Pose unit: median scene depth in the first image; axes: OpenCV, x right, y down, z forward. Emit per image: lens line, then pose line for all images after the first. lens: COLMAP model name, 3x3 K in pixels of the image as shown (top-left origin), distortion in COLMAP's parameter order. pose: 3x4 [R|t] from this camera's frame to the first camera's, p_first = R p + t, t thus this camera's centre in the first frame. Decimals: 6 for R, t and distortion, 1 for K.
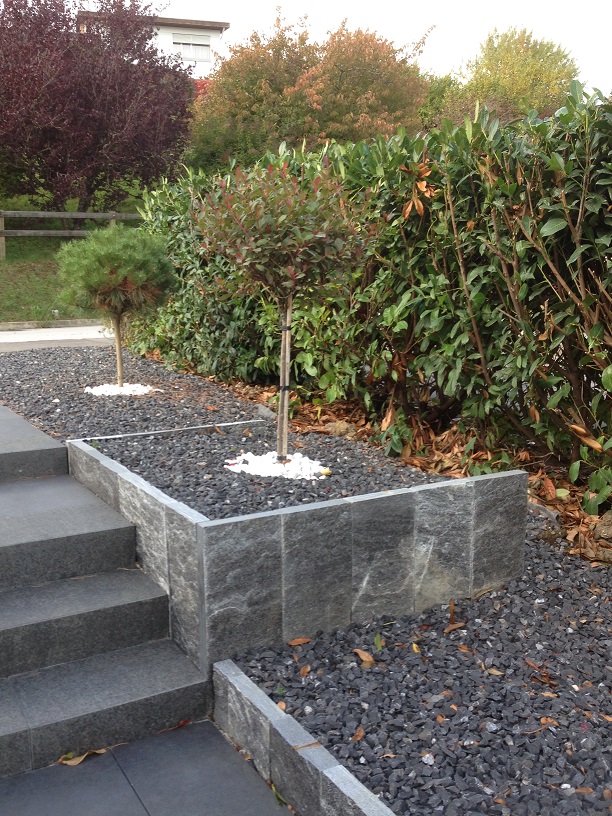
lens RADIAL K [[824.9, 0, 306.0], [0, 824.9, 408.0], [0, 0, 1]] dist [0.111883, 0.006982]
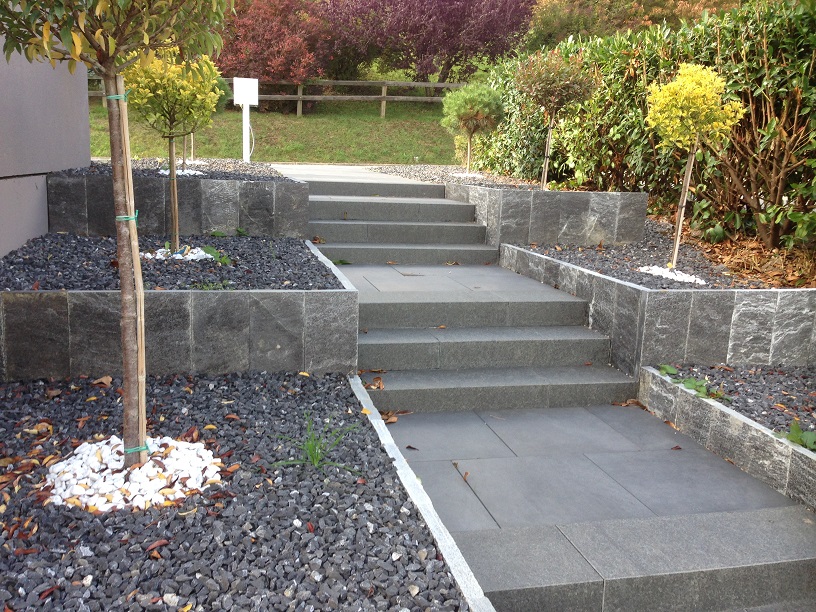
lens RADIAL K [[772.7, 0, 406.8], [0, 772.7, 339.4], [0, 0, 1]] dist [0.116769, -0.007620]
pose [[0.959401, 0.115376, -0.257368, 0.161336], [-0.095048, 0.991385, 0.090119, 0.238855], [0.265548, -0.061998, 0.962102, -0.875764]]
